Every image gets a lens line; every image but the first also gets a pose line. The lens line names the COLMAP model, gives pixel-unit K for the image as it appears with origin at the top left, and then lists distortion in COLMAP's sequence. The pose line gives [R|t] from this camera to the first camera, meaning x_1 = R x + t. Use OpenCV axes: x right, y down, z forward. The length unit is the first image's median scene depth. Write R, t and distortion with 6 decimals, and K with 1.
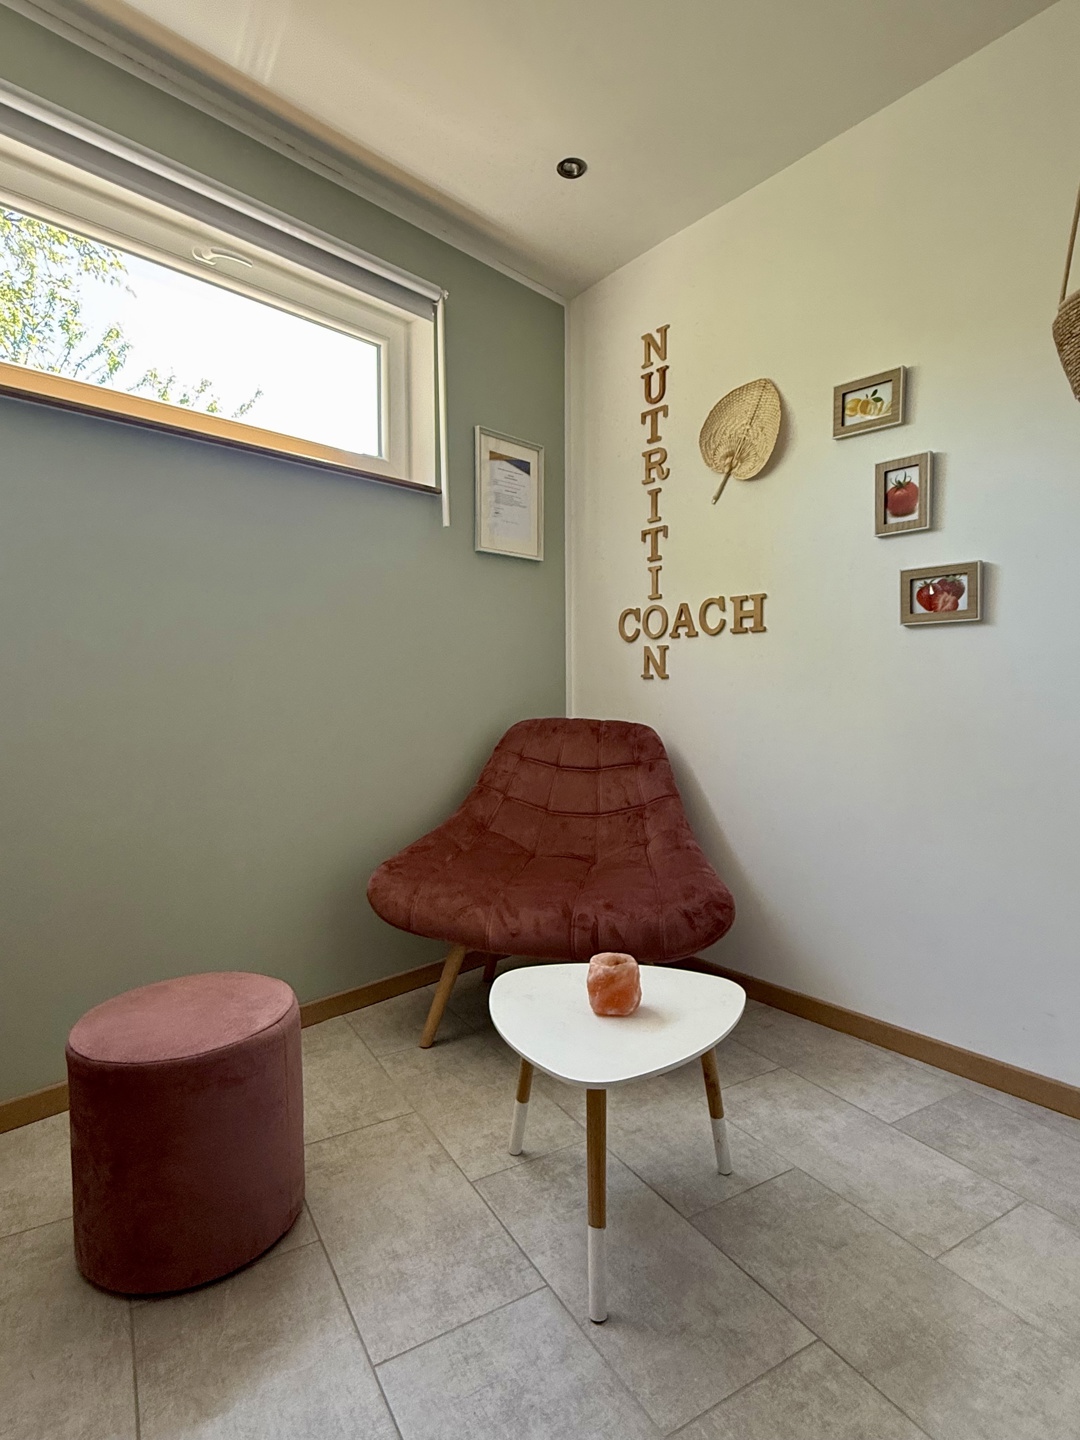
lens RADIAL K [[750.6, 0, 536.9], [0, 750.6, 718.5], [0, 0, 1]] dist [-0.001519, -0.000100]
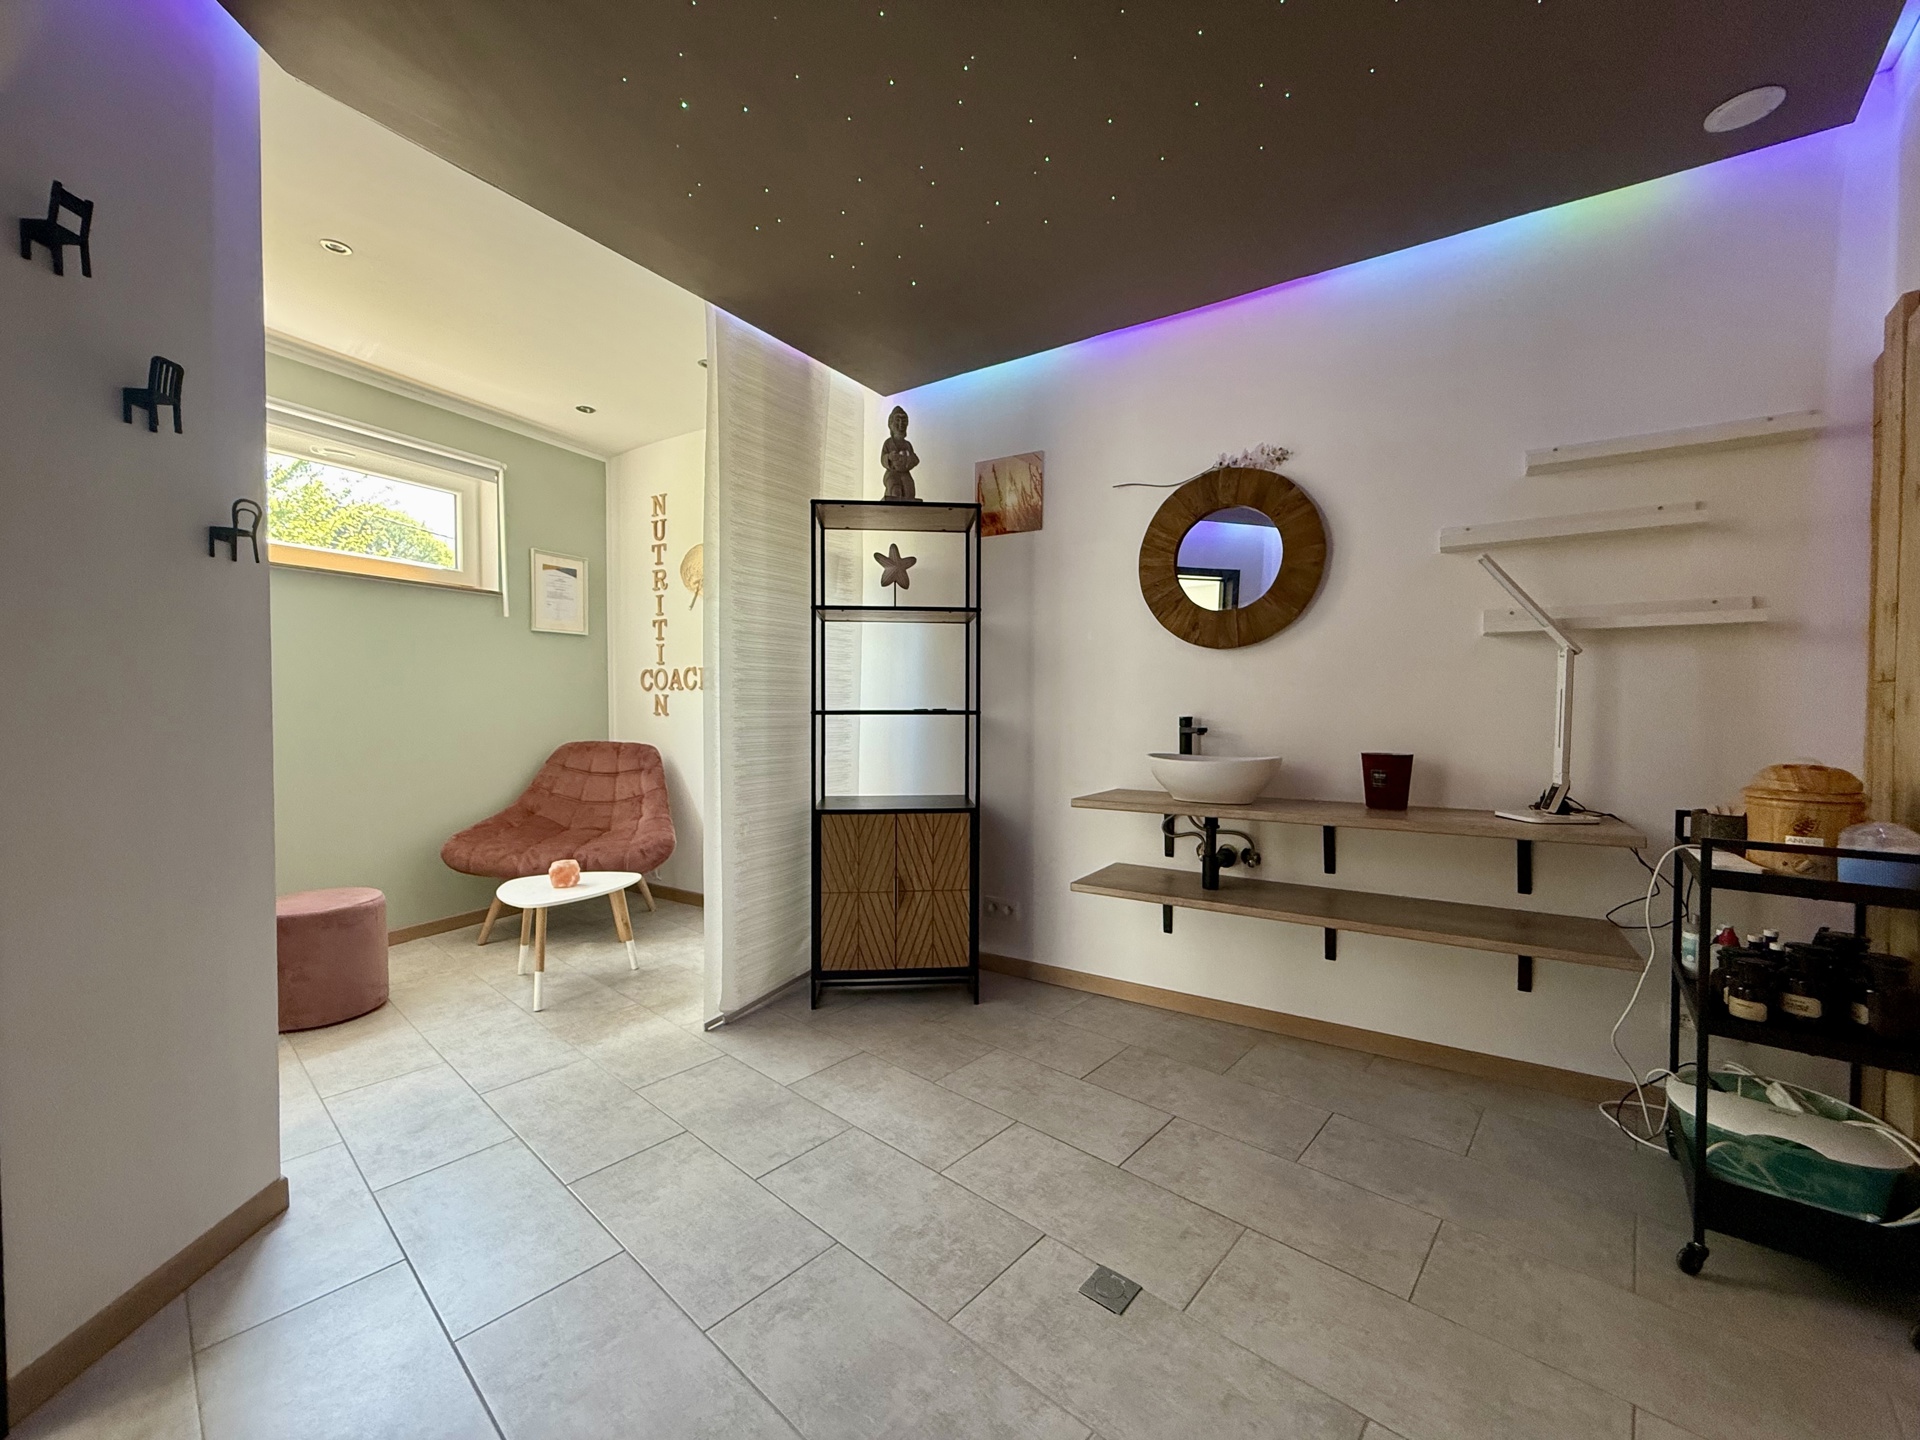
lens RADIAL K [[765.2, 0, 954.7], [0, 765.2, 719.6], [0, 0, 1]] dist [0.001181, -0.000290]
pose [[0.952704, -0.002921, 0.303886, 0.267529], [0.007028, 0.999898, -0.012422, -0.020456], [-0.303819, 0.013970, 0.952627, -0.739813]]
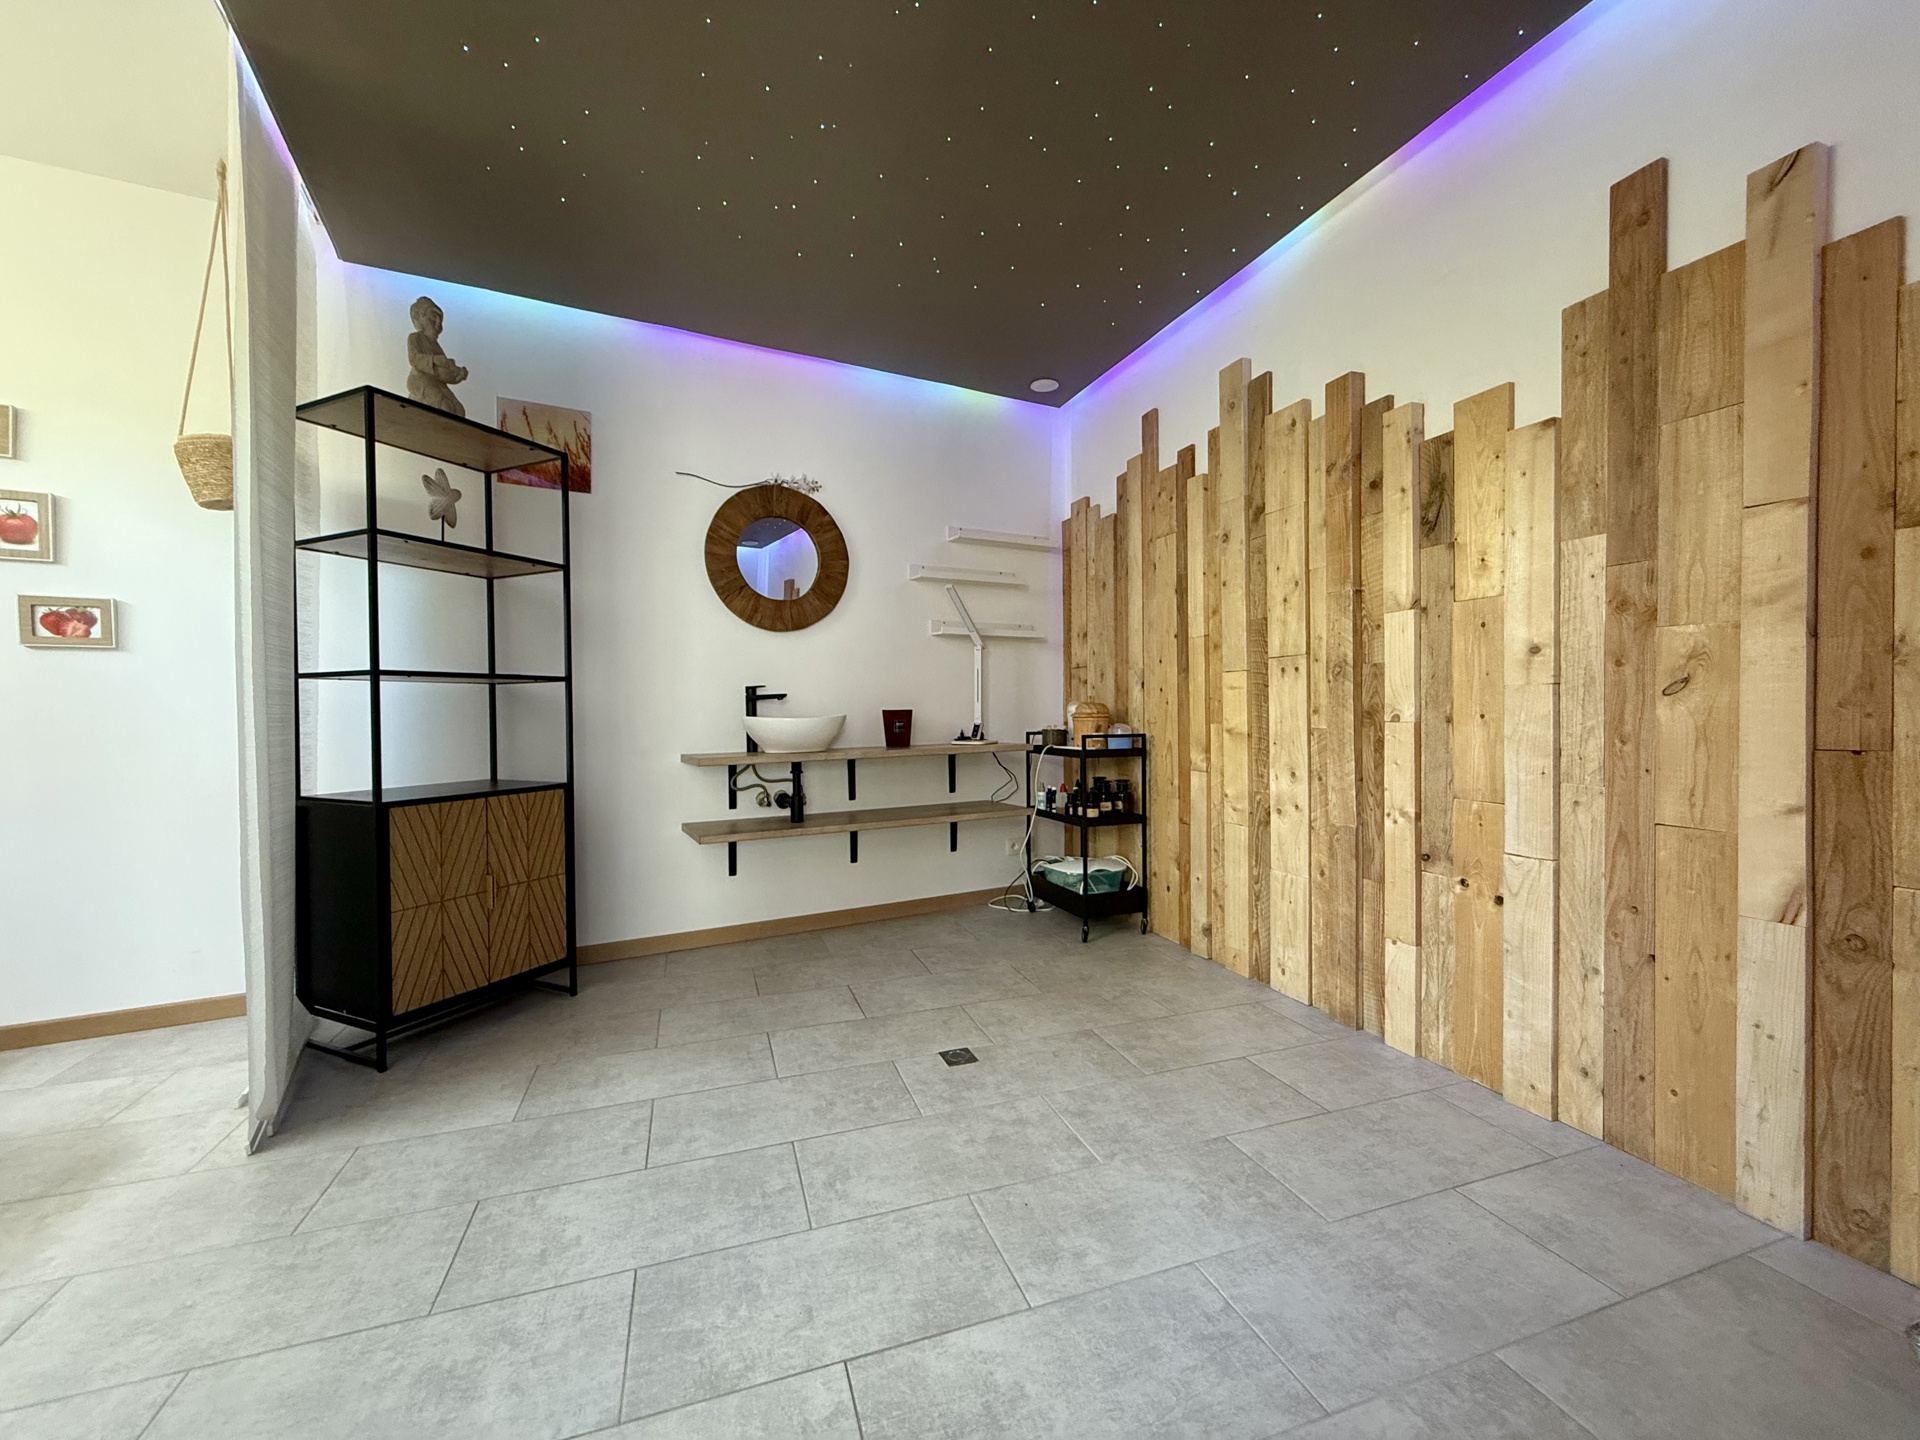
lens RADIAL K [[765.2, 0, 954.7], [0, 765.2, 719.6], [0, 0, 1]] dist [0.001181, -0.000290]
pose [[0.198692, -0.011416, 0.979996, -0.253128], [0.043714, 0.999040, 0.002775, 0.028813], [-0.979087, 0.042288, 0.199000, -0.406903]]
